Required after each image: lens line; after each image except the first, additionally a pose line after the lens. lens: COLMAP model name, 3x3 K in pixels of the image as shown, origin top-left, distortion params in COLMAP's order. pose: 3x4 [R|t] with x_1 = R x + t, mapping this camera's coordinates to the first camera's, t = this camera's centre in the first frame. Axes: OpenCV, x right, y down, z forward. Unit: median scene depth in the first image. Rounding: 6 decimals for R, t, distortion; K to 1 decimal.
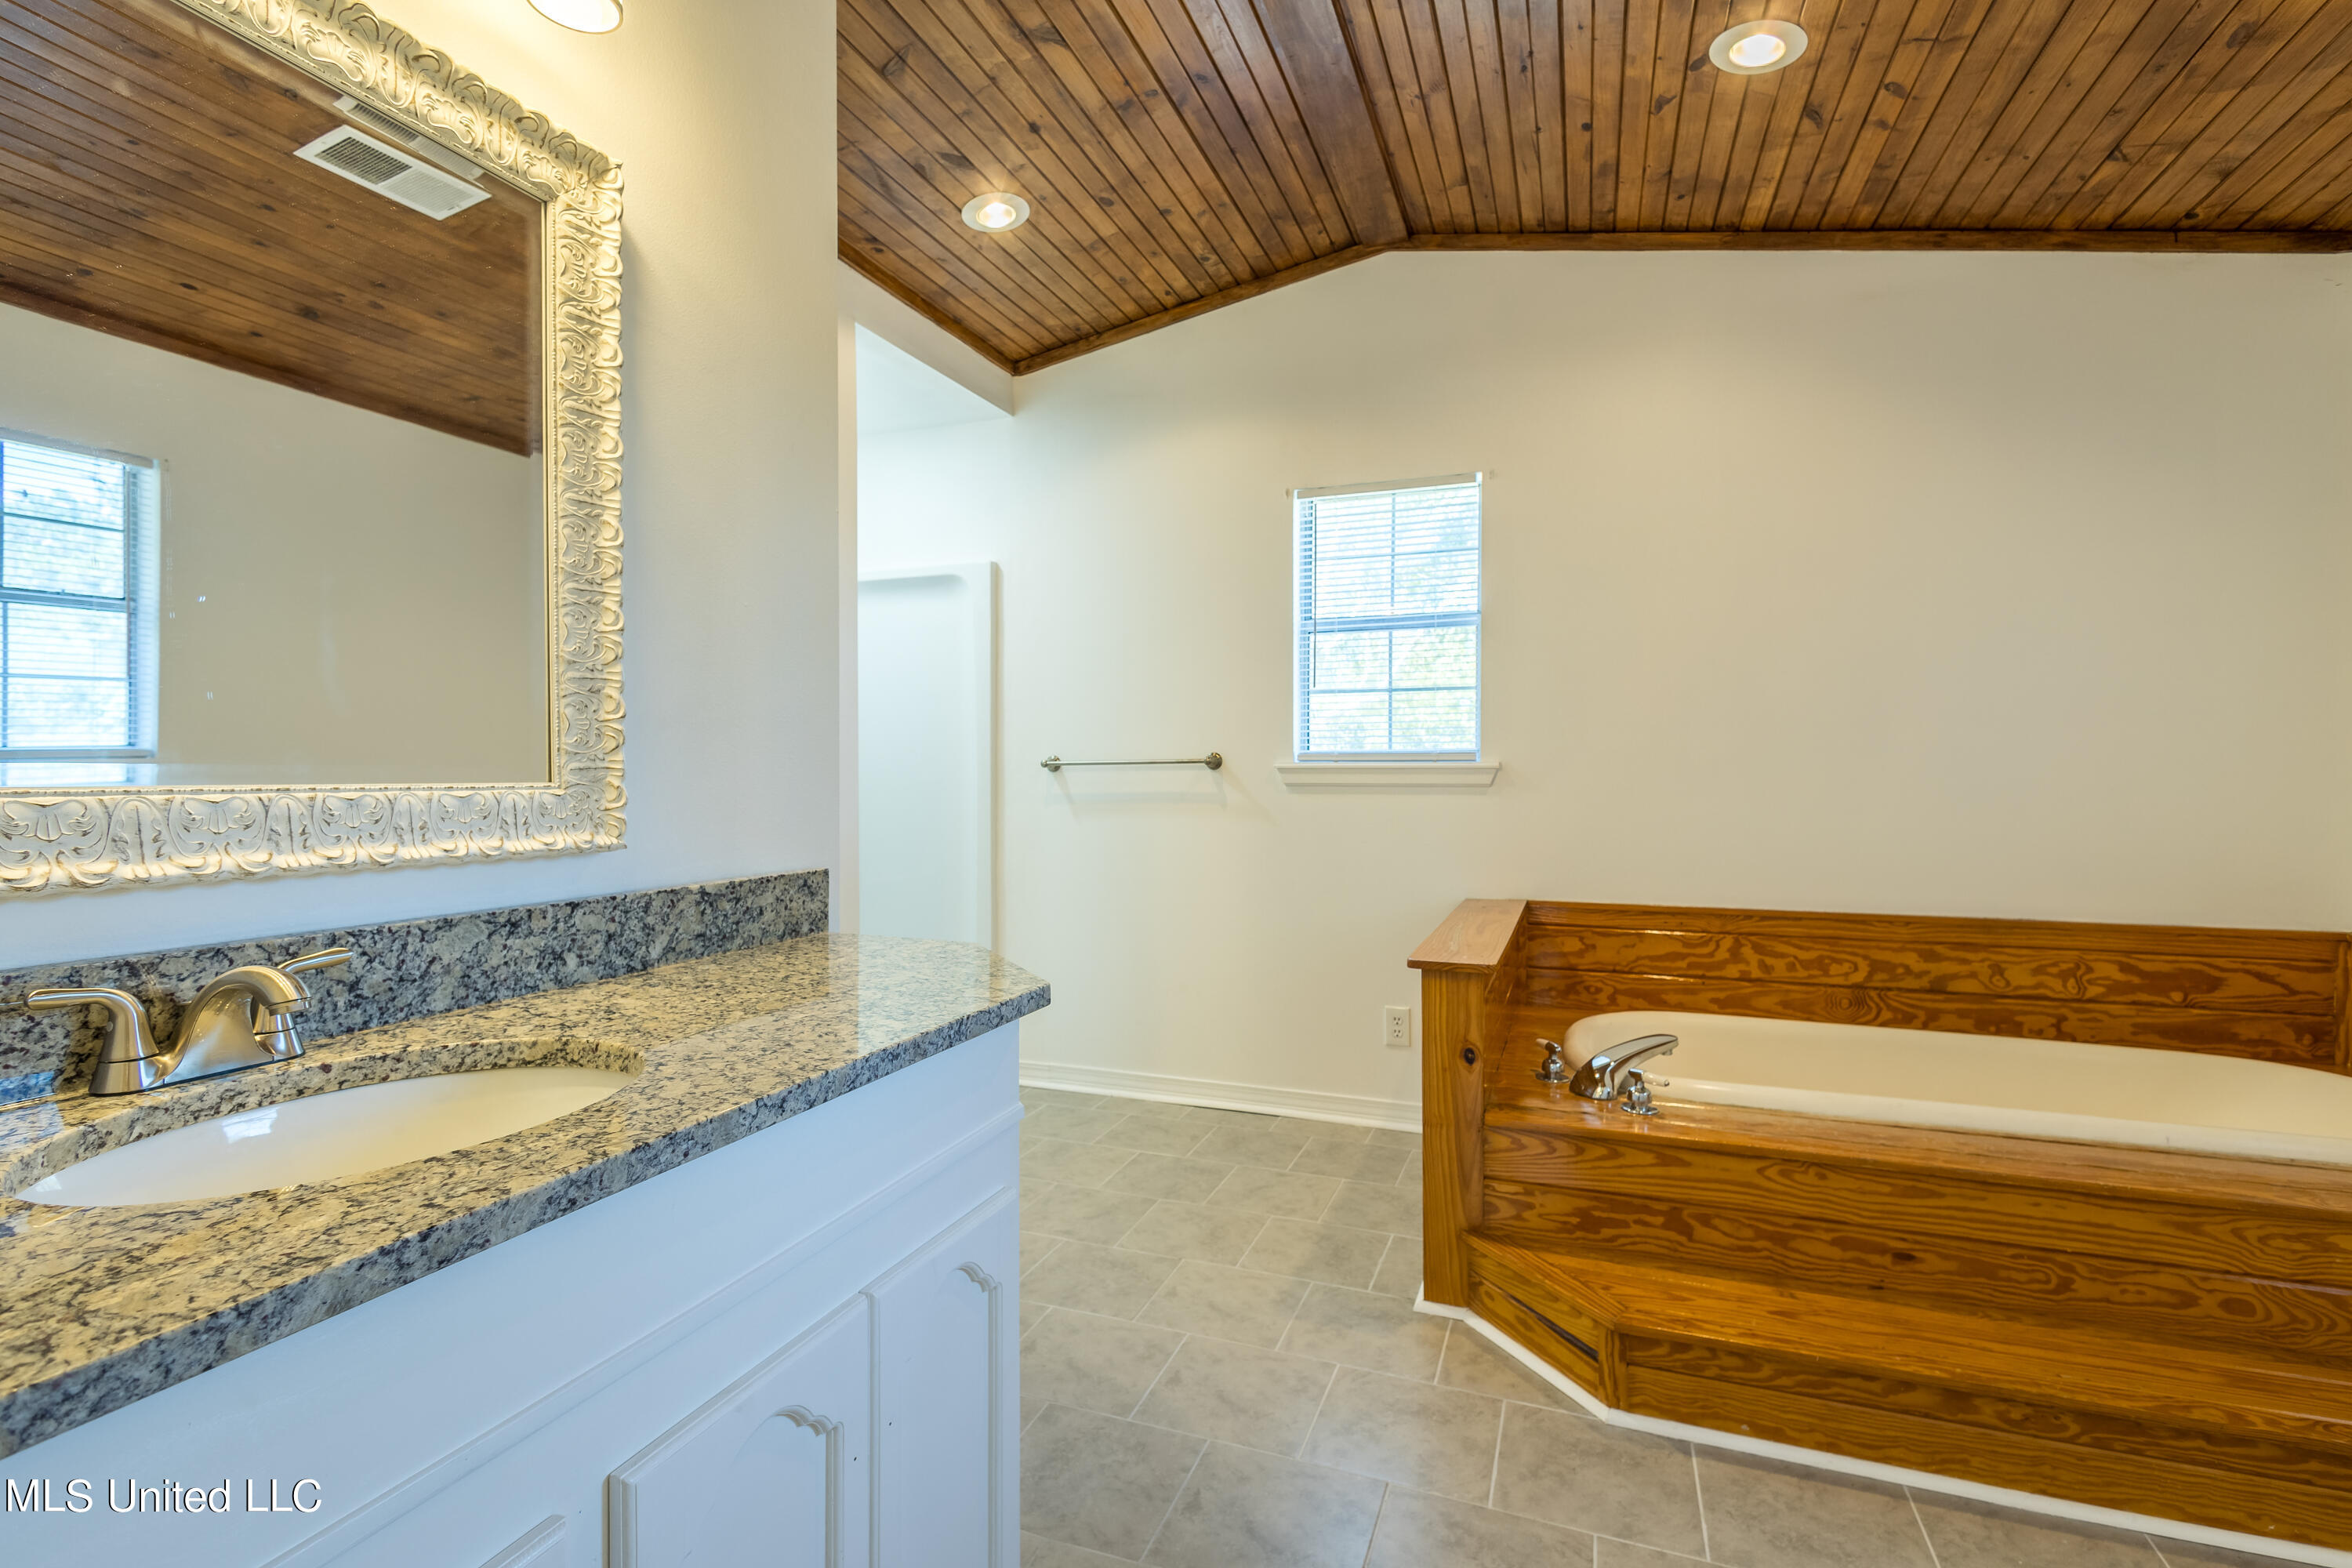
lens RADIAL K [[1089.6, 0, 1177.8], [0, 1089.6, 781.2], [0, 0, 1]] dist [0.015516, 0.000065]
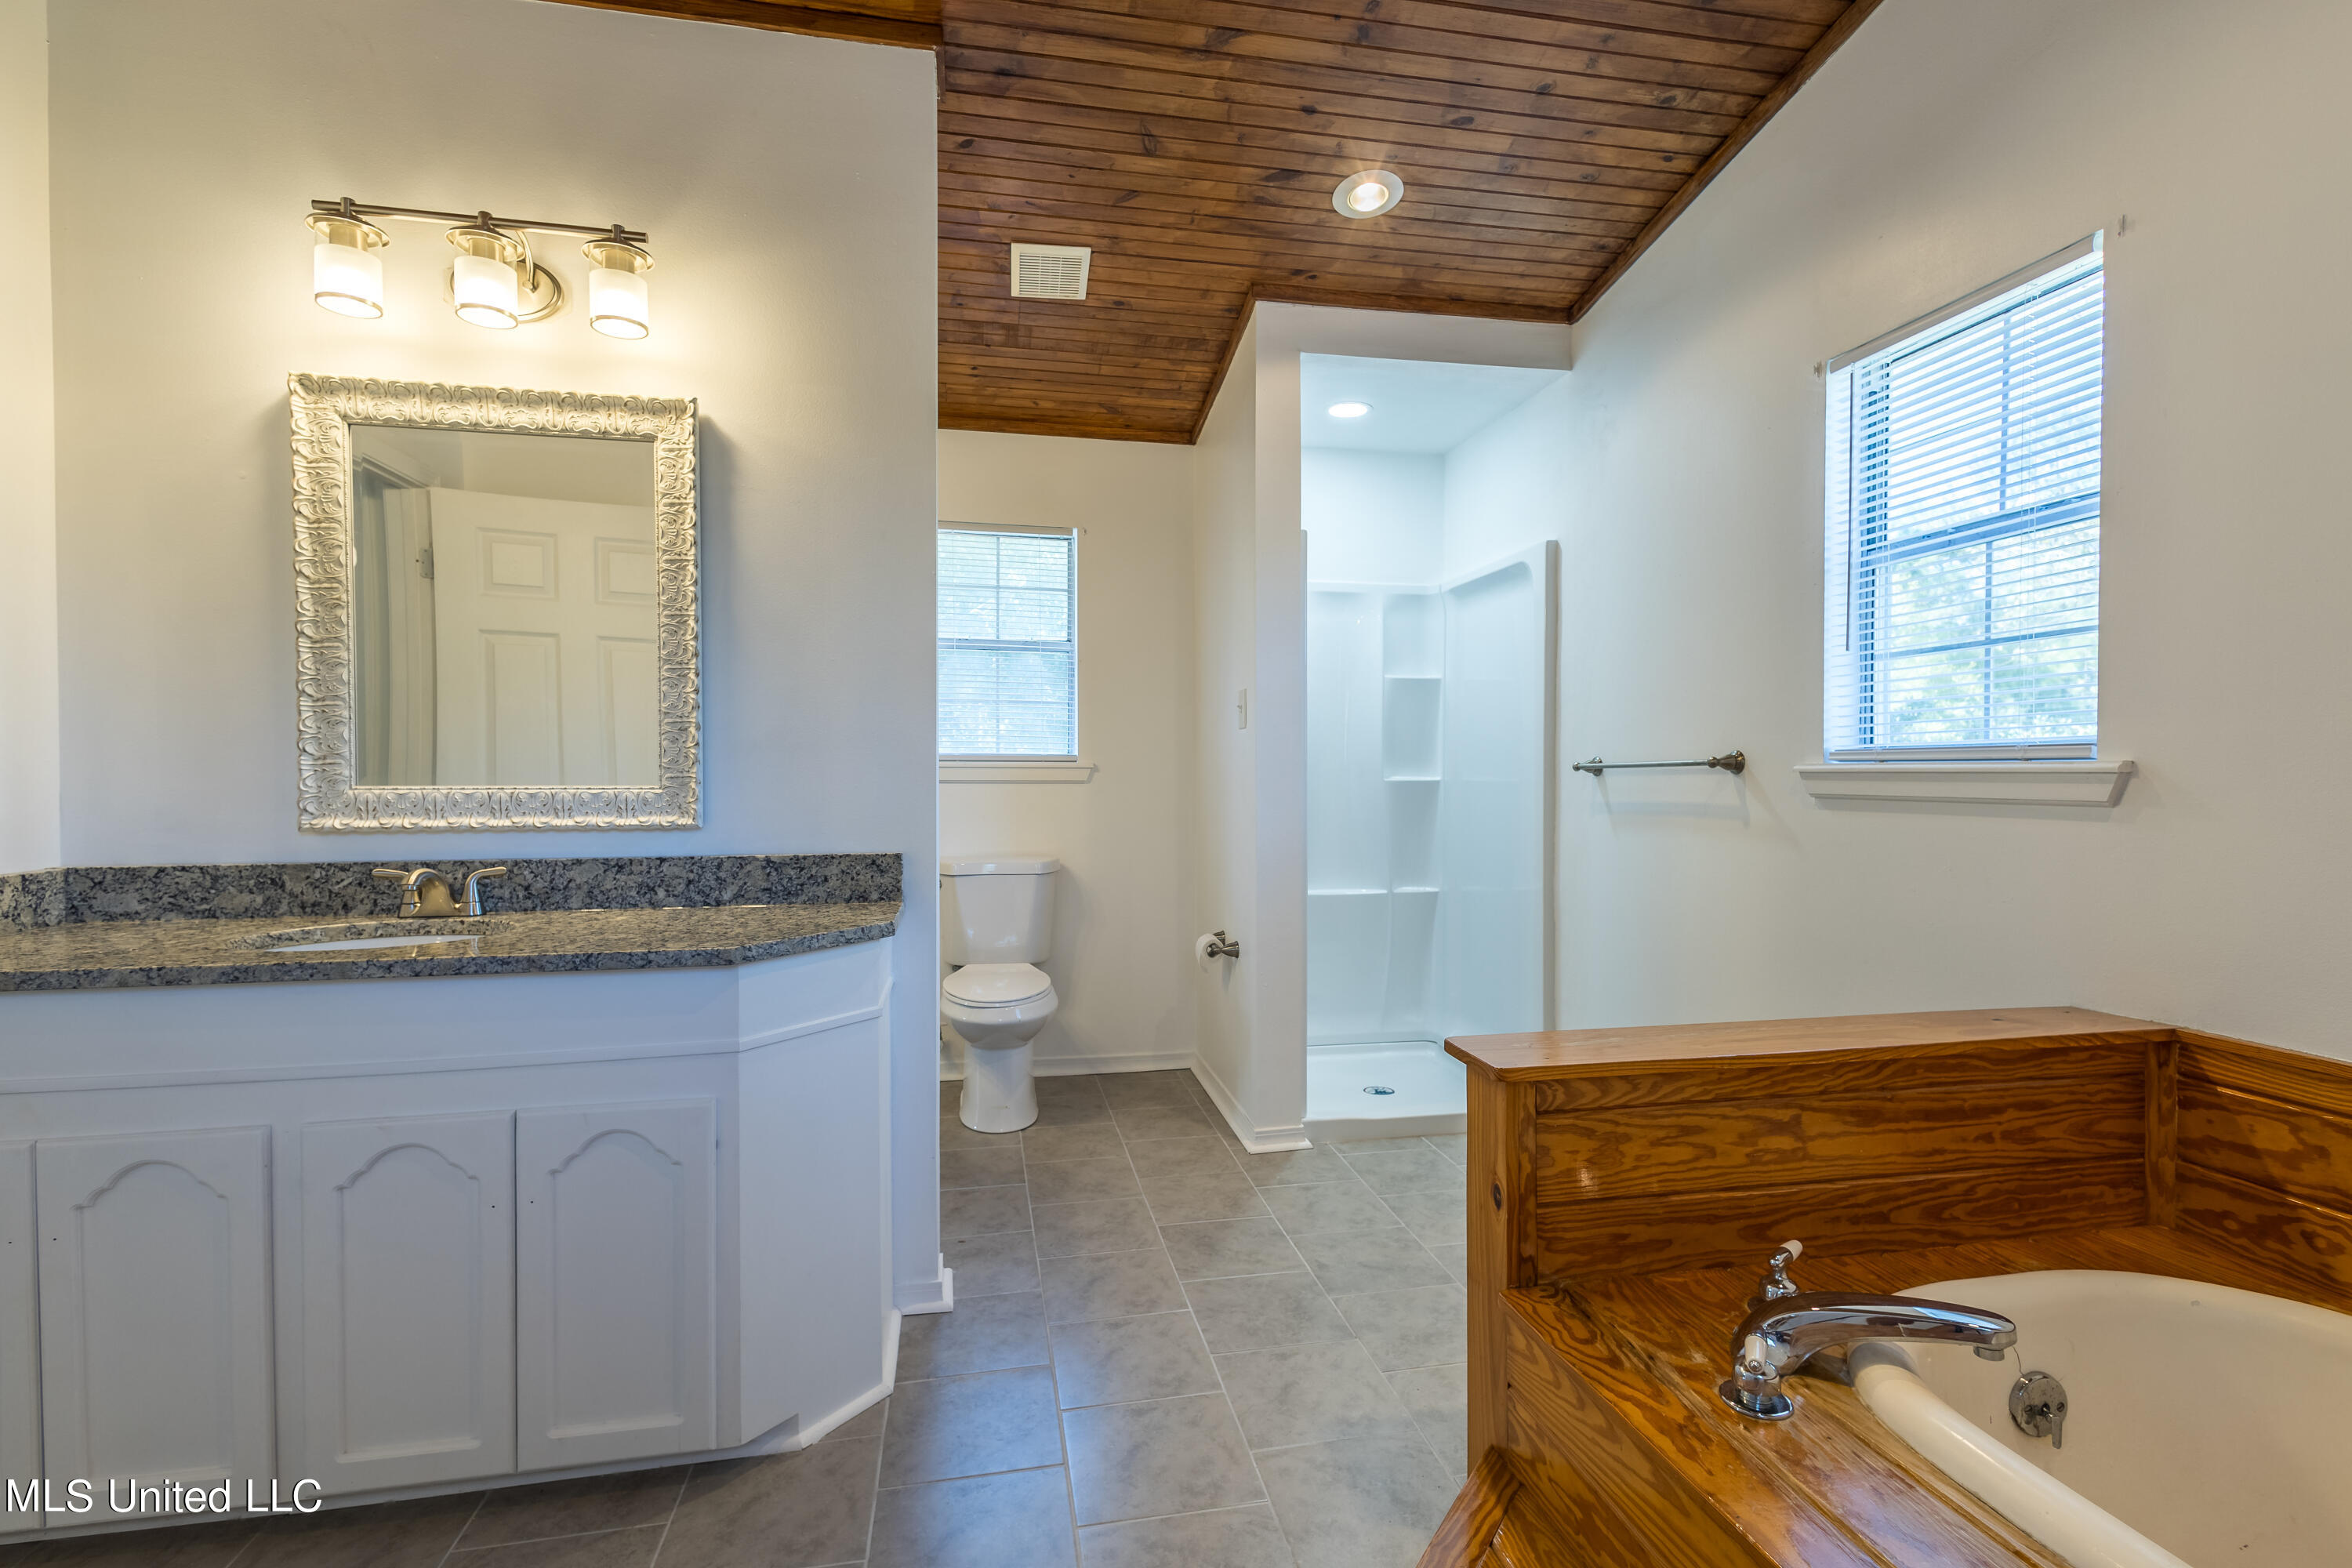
lens RADIAL K [[1078.6, 0, 1176.0], [0, 1078.6, 784.0], [0, 0, 1]] dist [0.005252, -0.000015]
pose [[0.521739, 0.008714, -0.853061, 0.770338], [-0.005873, 0.999961, 0.006623, -0.010333], [0.853085, 0.001554, 0.521770, 0.499096]]
